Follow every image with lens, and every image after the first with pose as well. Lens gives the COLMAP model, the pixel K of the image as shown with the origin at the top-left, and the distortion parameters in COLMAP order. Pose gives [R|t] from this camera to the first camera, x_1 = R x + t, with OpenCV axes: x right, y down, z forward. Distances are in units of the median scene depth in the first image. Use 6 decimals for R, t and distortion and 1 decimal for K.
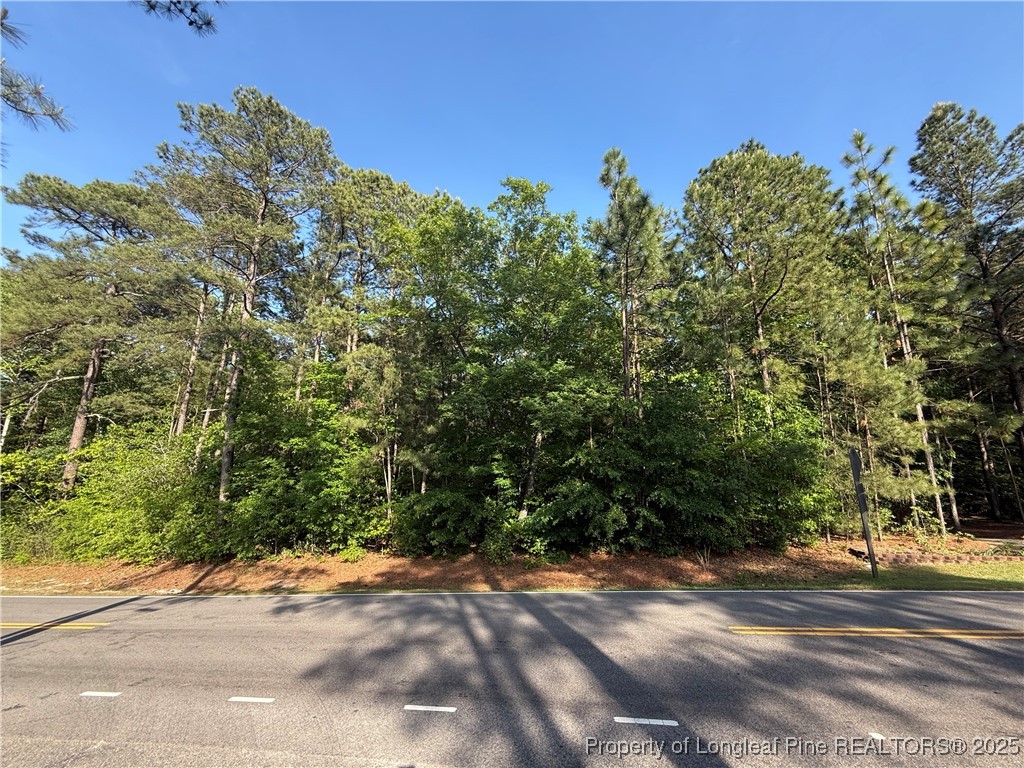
lens RADIAL K [[400.1, 0, 512.0], [0, 400.1, 384.0], [0, 0, 1]] dist [0.000426, 0.000078]
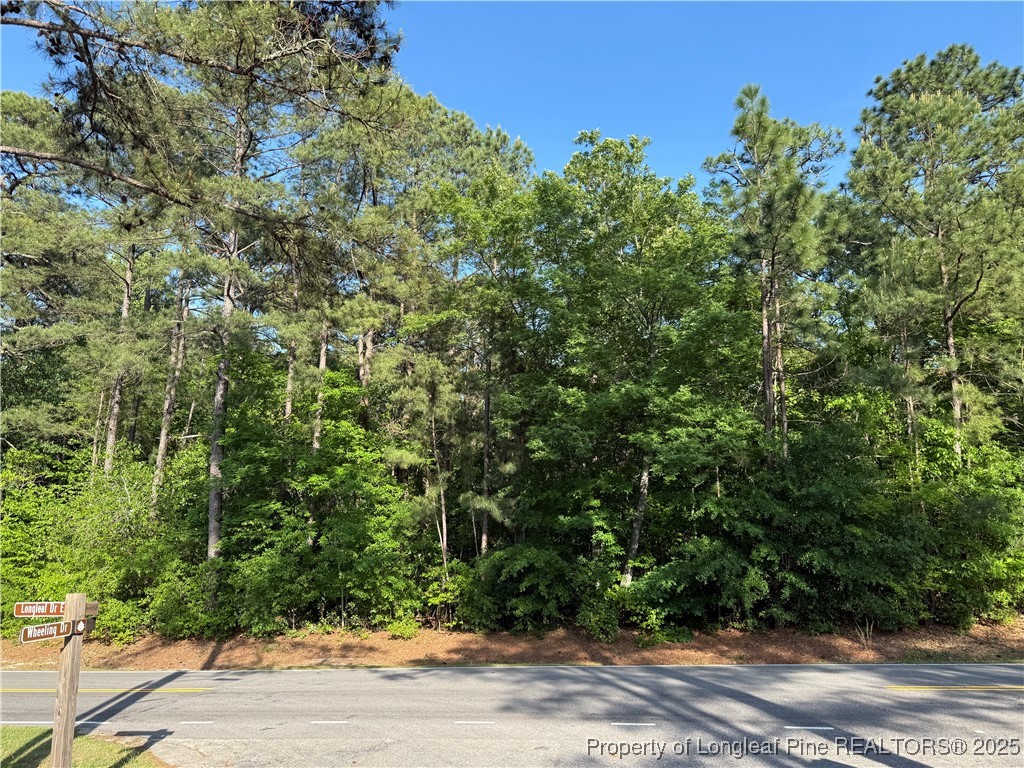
lens RADIAL K [[709.3, 0, 512.0], [0, 709.3, 384.0], [0, 0, 1]] dist [0.080061, -0.101786]
pose [[0.999487, 0.003738, -0.031805, -0.169598], [-0.002577, 0.999331, 0.036479, -0.110584], [0.031920, -0.036378, 0.998828, -0.406554]]
